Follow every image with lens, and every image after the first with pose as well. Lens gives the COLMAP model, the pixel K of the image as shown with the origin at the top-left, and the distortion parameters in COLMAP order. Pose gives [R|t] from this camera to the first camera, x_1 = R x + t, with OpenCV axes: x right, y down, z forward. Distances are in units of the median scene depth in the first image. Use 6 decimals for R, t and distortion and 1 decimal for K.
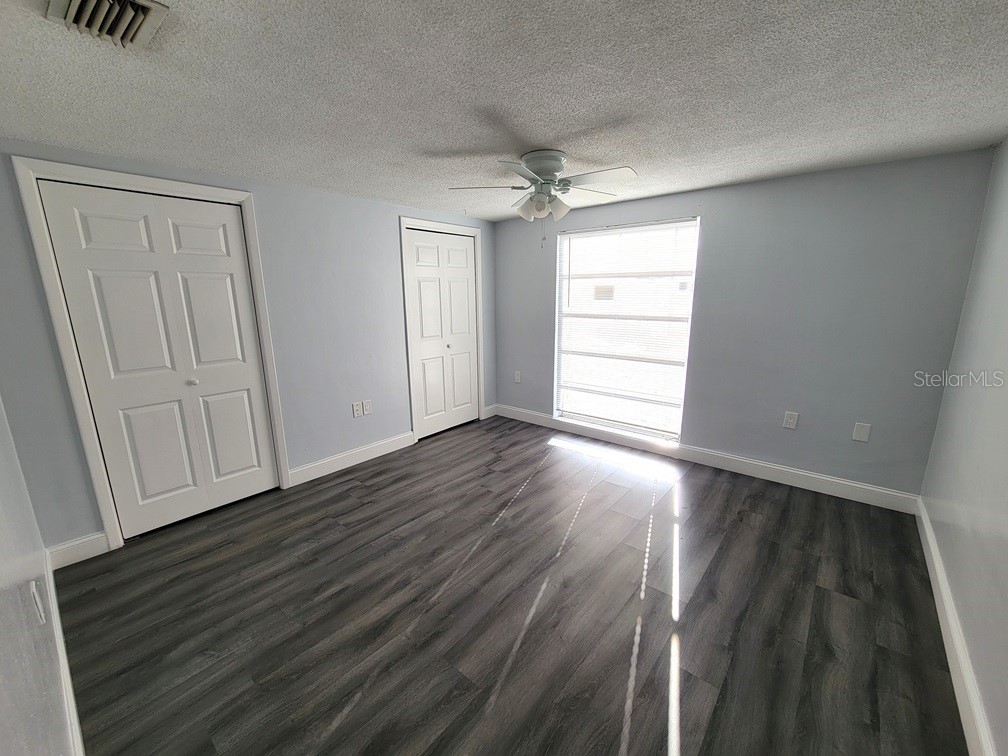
lens RADIAL K [[411.1, 0, 503.9], [0, 411.1, 377.6], [0, 0, 1]] dist [0.002157, -0.001641]
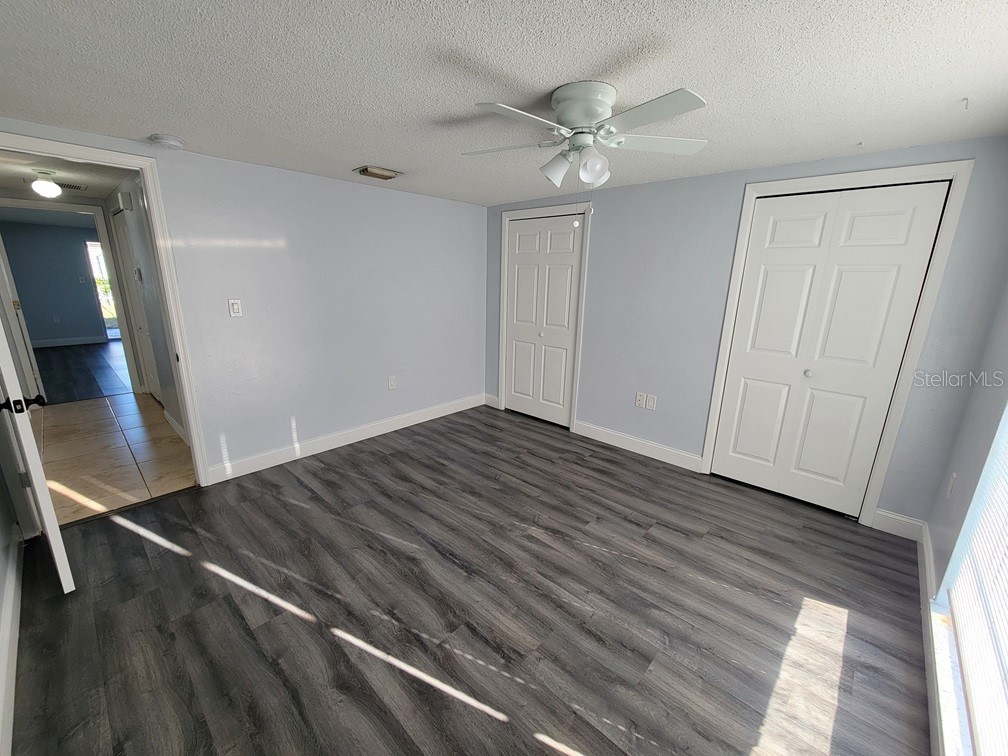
lens RADIAL K [[411.1, 0, 502.6], [0, 411.1, 380.5], [0, 0, 1]] dist [0.002157, -0.001641]
pose [[-0.050585, 0.259829, -0.964329, 0.828852], [-0.224542, 0.937886, 0.264483, -0.211457], [0.973151, 0.229911, 0.010899, 0.881505]]
